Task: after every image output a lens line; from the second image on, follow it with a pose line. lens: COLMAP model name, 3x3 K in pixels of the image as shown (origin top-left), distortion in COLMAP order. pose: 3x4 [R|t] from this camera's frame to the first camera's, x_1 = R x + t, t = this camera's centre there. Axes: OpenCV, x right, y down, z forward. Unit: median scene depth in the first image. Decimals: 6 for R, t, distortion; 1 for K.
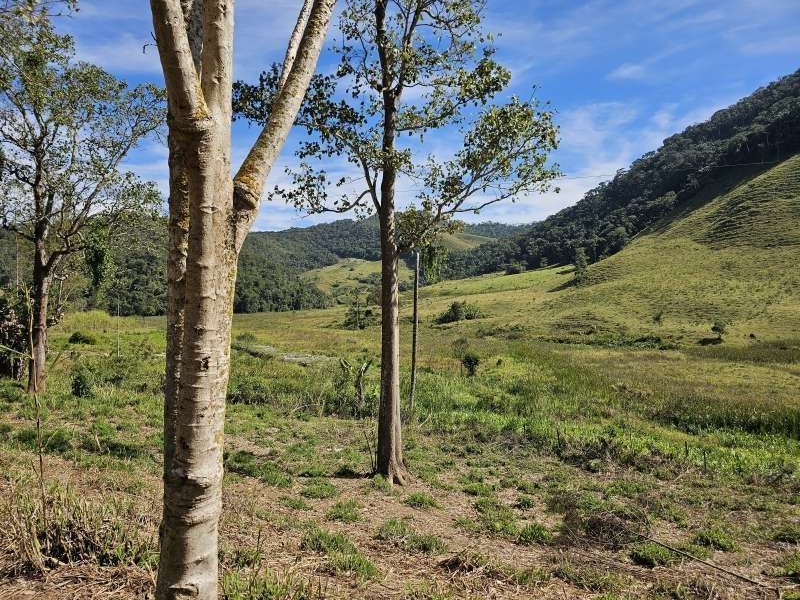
lens RADIAL K [[531.6, 0, 401.7], [0, 531.6, 308.0], [0, 0, 1]] dist [0.057872, -0.048568]
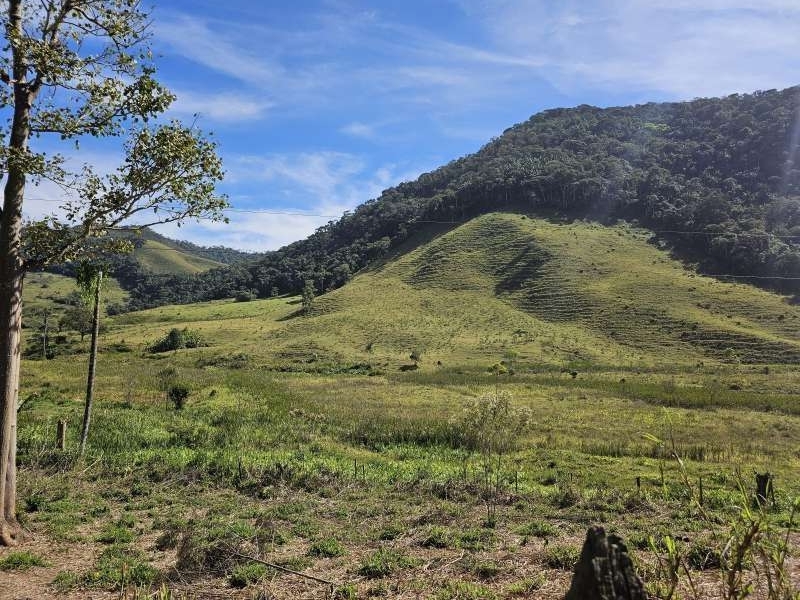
lens RADIAL K [[531.6, 0, 400.9], [0, 531.6, 305.2], [0, 0, 1]] dist [0.057872, -0.048568]
pose [[0.883932, 0.045222, 0.465423, 0.076290], [-0.017644, 0.997830, -0.063442, -0.000420], [-0.467282, 0.047866, 0.882812, -0.028560]]
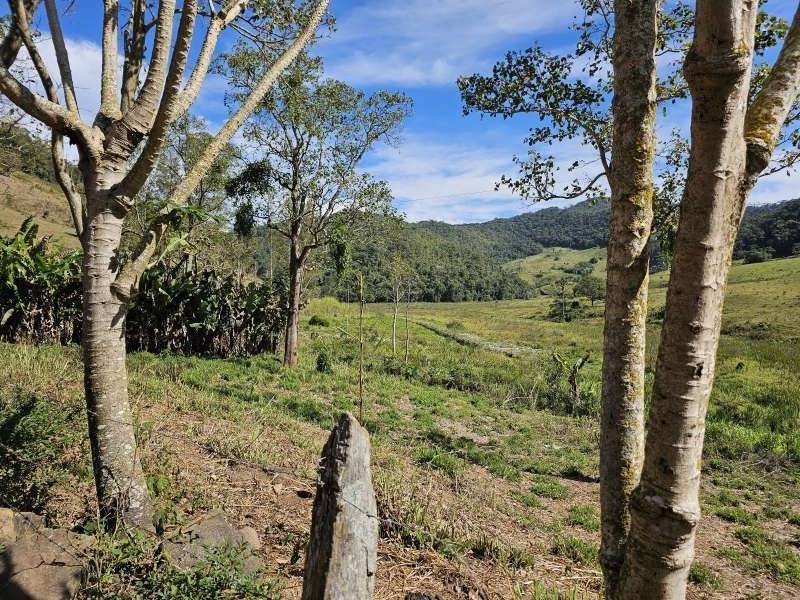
lens RADIAL K [[531.6, 0, 411.6], [0, 531.6, 293.4], [0, 0, 1]] dist [0.057872, -0.048568]
pose [[0.937203, 0.015102, -0.348456, -0.028655], [-0.018254, 0.999817, -0.005763, 0.000144], [0.348305, 0.011762, 0.937307, 0.006036]]
